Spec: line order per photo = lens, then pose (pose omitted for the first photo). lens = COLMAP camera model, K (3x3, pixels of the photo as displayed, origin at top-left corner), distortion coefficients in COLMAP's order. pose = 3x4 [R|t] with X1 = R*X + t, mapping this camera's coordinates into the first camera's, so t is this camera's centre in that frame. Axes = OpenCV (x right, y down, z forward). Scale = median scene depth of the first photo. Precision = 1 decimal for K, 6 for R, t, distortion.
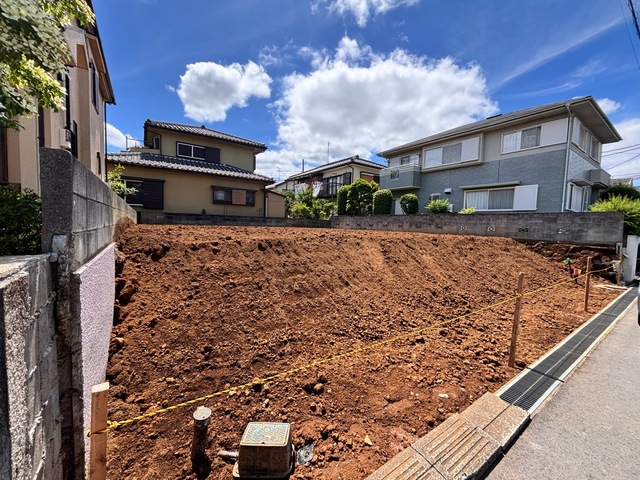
lens RADIAL K [[258.2, 0, 320.1], [0, 258.2, 237.6], [0, 0, 1]] dist [-0.002237, 0.000881]
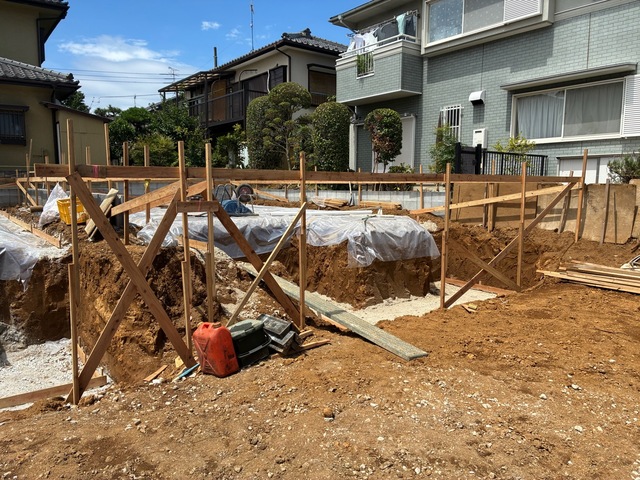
lens RADIAL K [[485.1, 0, 324.2], [0, 485.1, 240.6], [0, 0, 1]] dist [0.045675, -0.035013]
pose [[0.998428, -0.033572, 0.044888, 0.189923], [0.030811, 0.997671, 0.060847, -0.003186], [-0.046826, -0.059369, 0.997137, 0.187379]]
